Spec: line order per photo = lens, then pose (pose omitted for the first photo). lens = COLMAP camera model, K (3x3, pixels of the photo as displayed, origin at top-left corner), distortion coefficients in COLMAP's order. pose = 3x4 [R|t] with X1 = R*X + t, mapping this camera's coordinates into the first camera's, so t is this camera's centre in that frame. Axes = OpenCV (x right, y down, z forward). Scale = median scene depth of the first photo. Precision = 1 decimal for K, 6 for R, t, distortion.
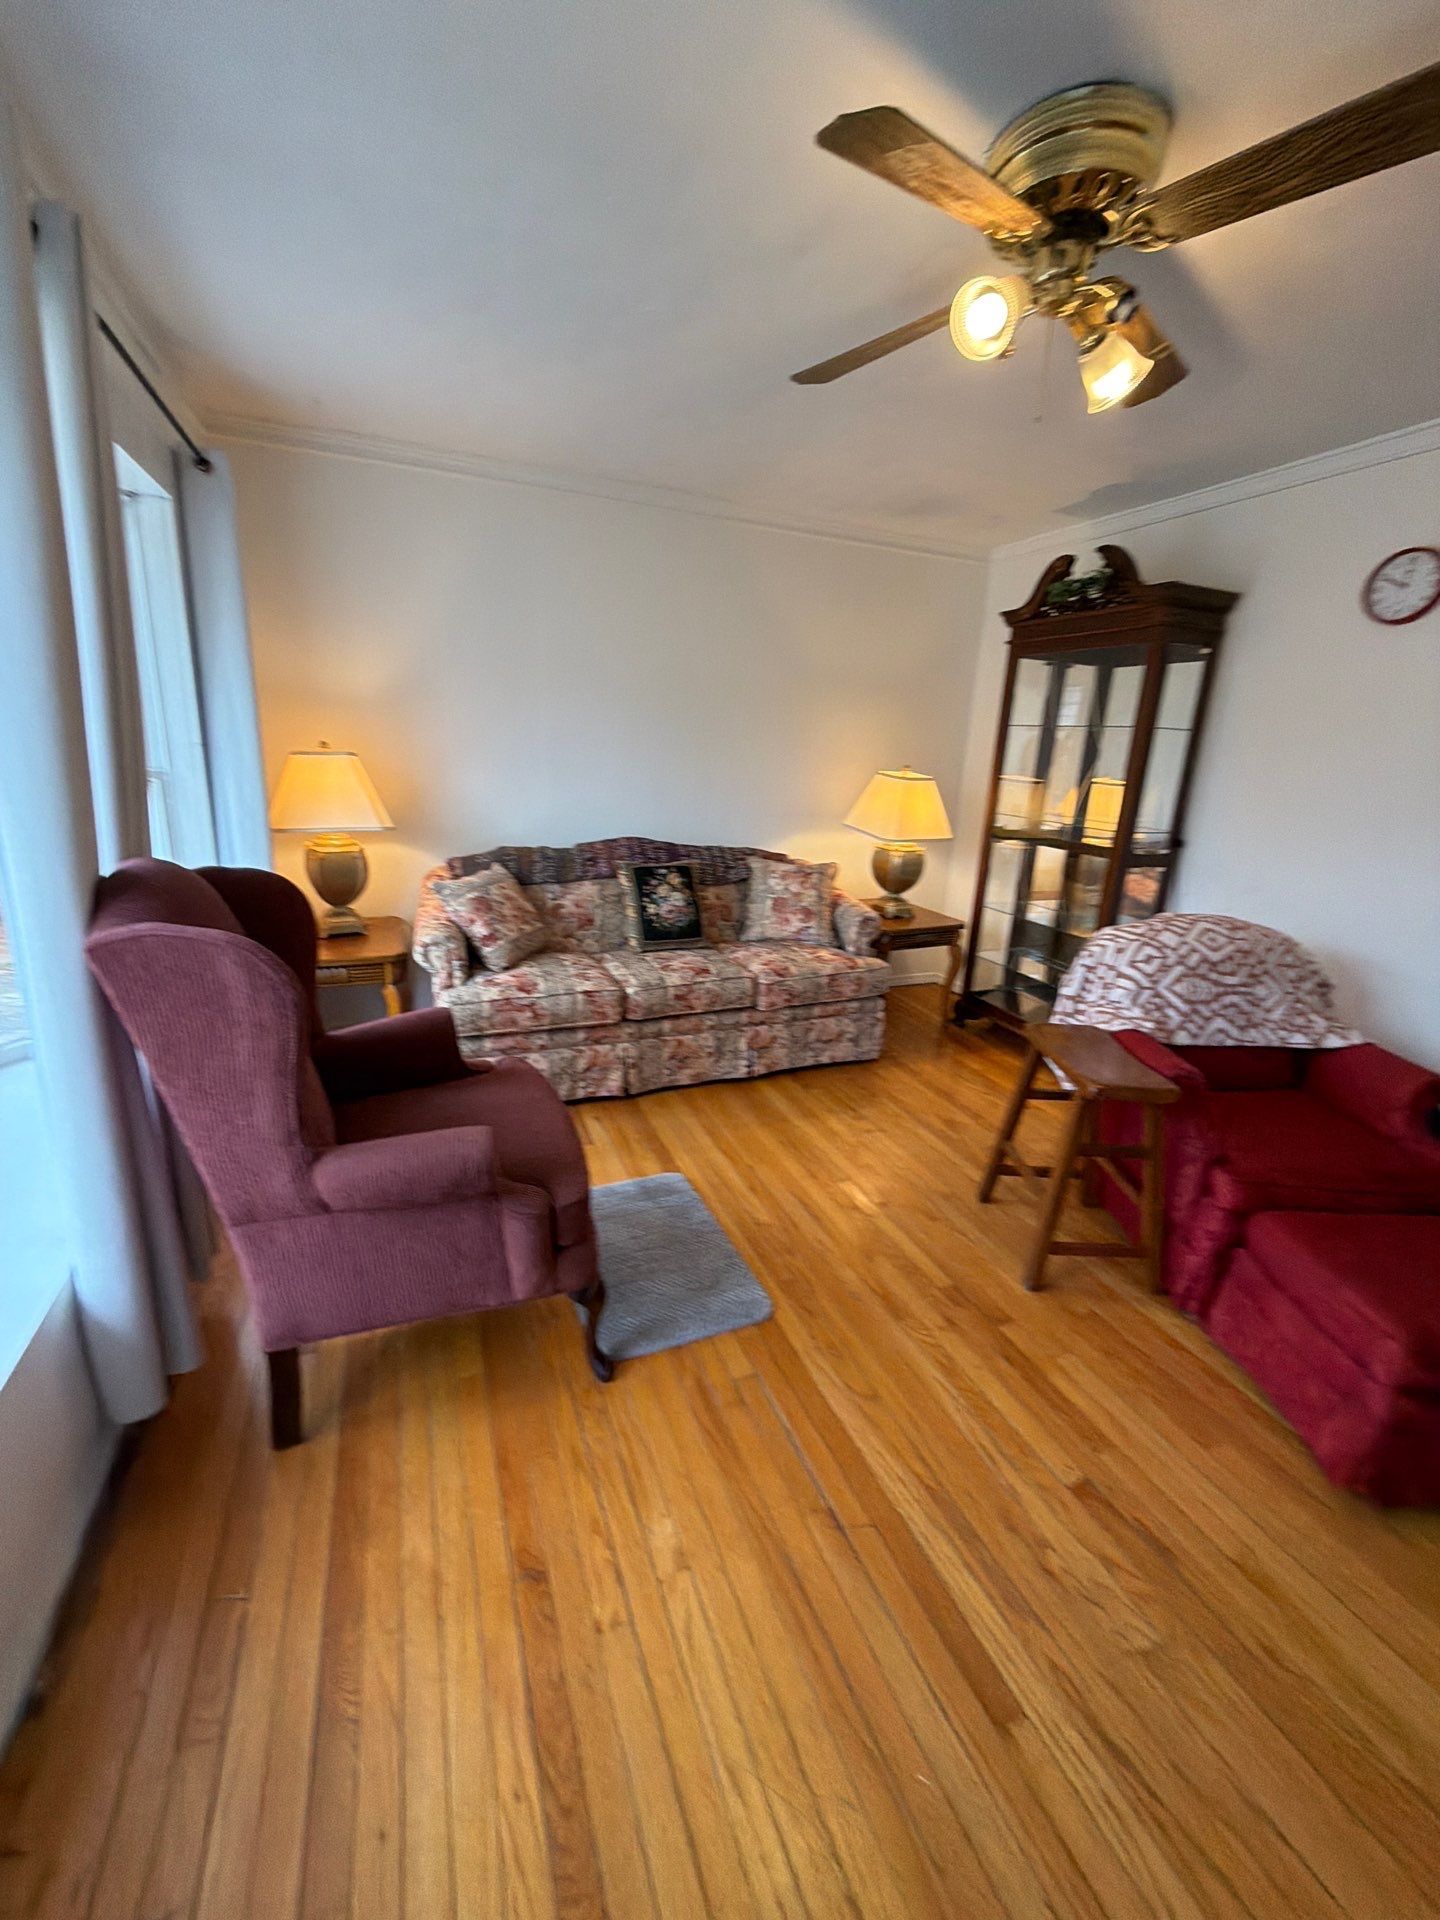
lens RADIAL K [[761.3, 0, 722.5], [0, 761.3, 952.8], [0, 0, 1]] dist [-0.002125, 0.000155]
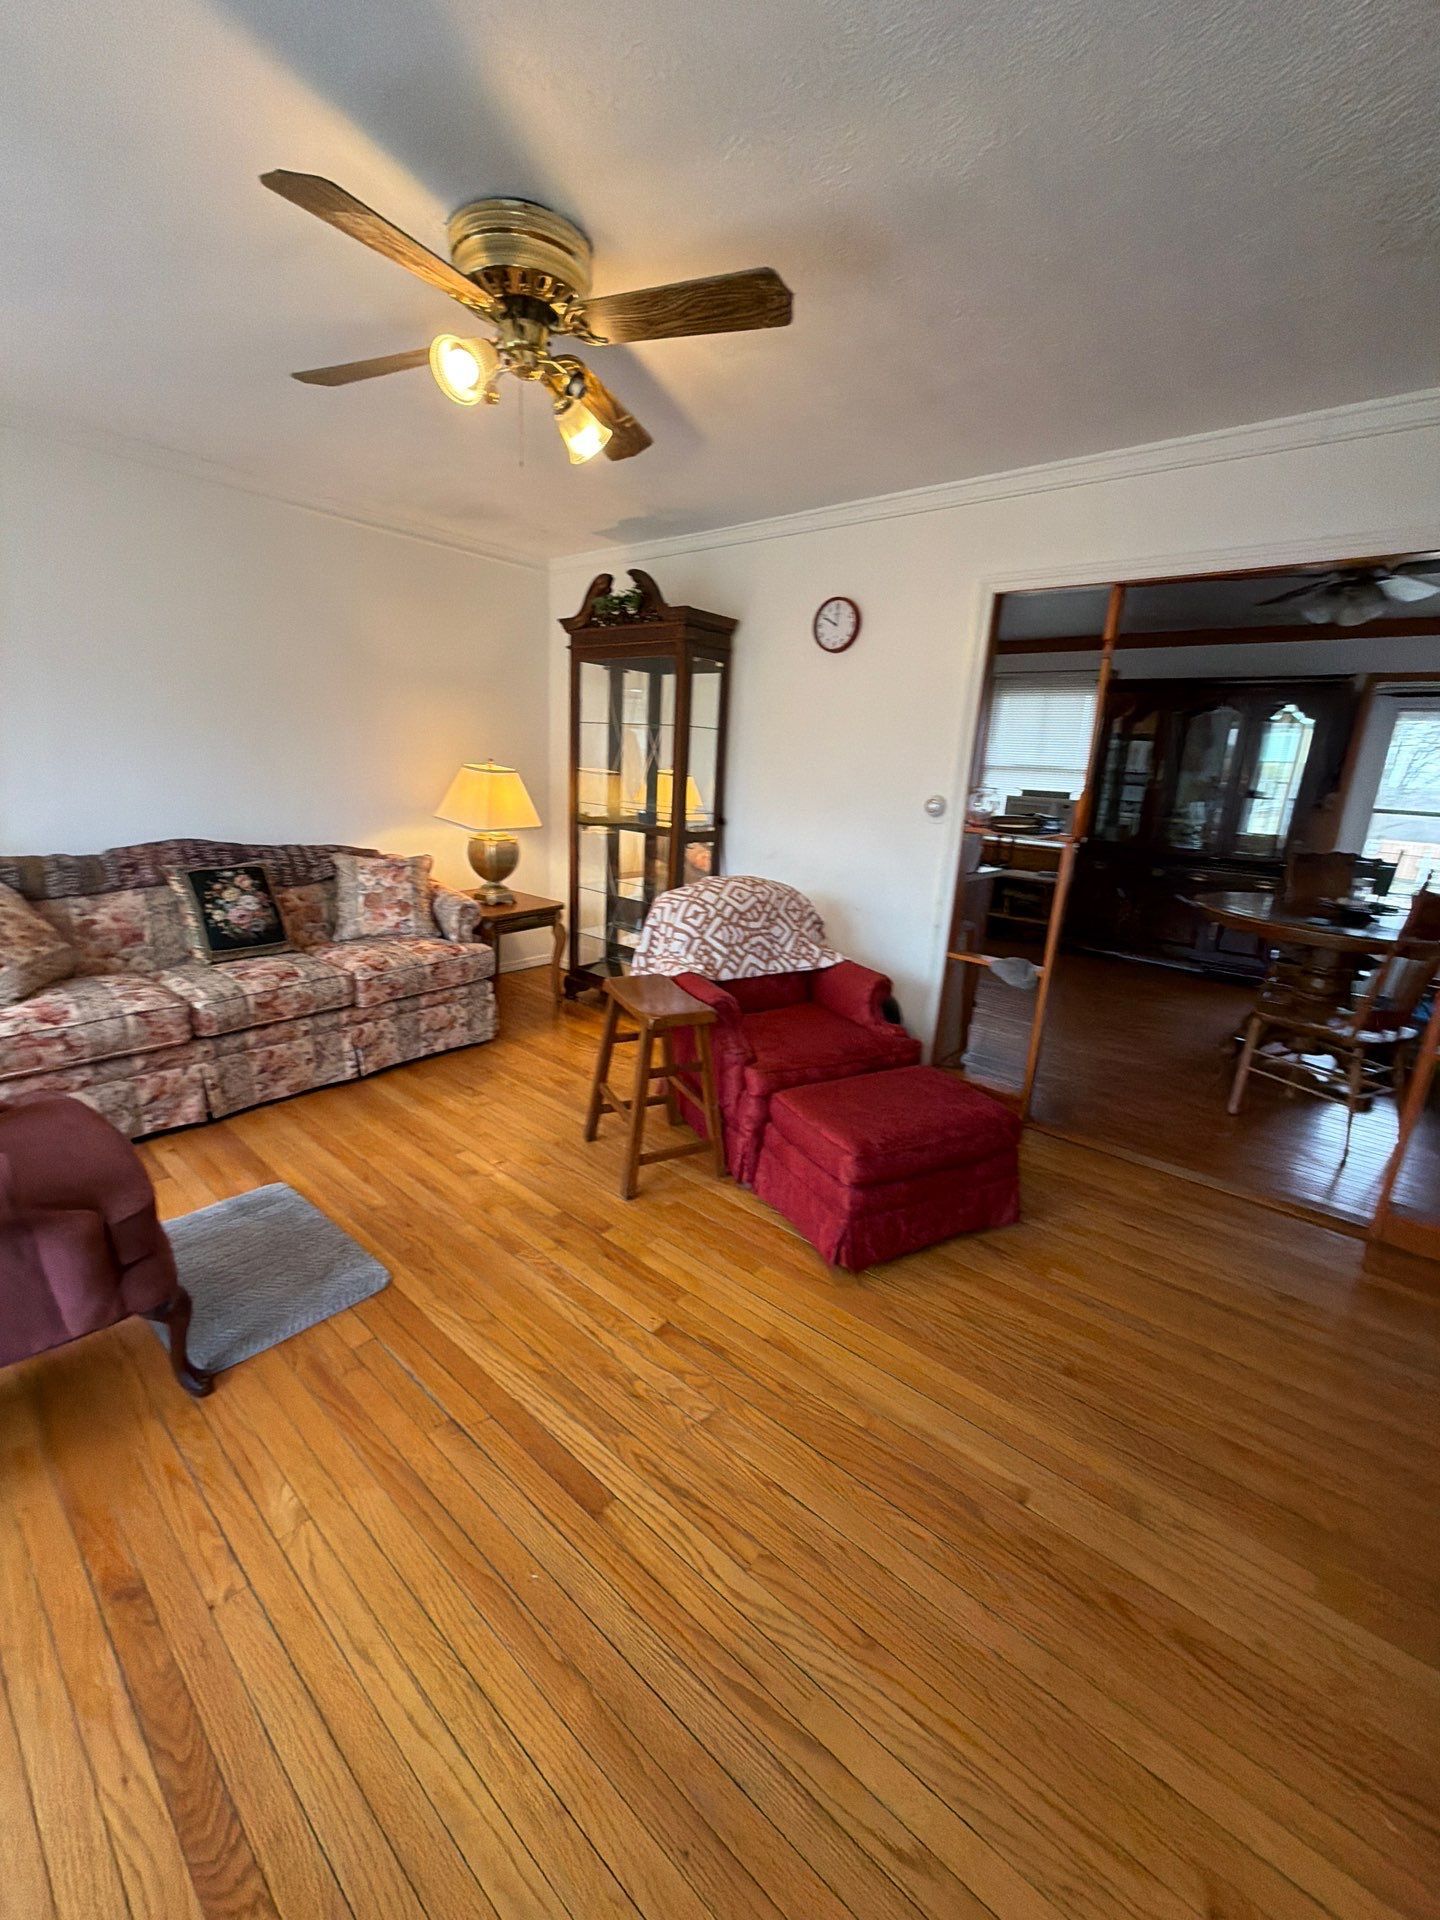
lens RADIAL K [[761.3, 0, 722.5], [0, 761.3, 952.8], [0, 0, 1]] dist [-0.002125, 0.000155]
pose [[0.888277, -0.113731, 0.445004, 0.044542], [0.112536, 0.993218, 0.029205, 0.037471], [-0.445308, 0.024137, 0.895052, -0.112832]]
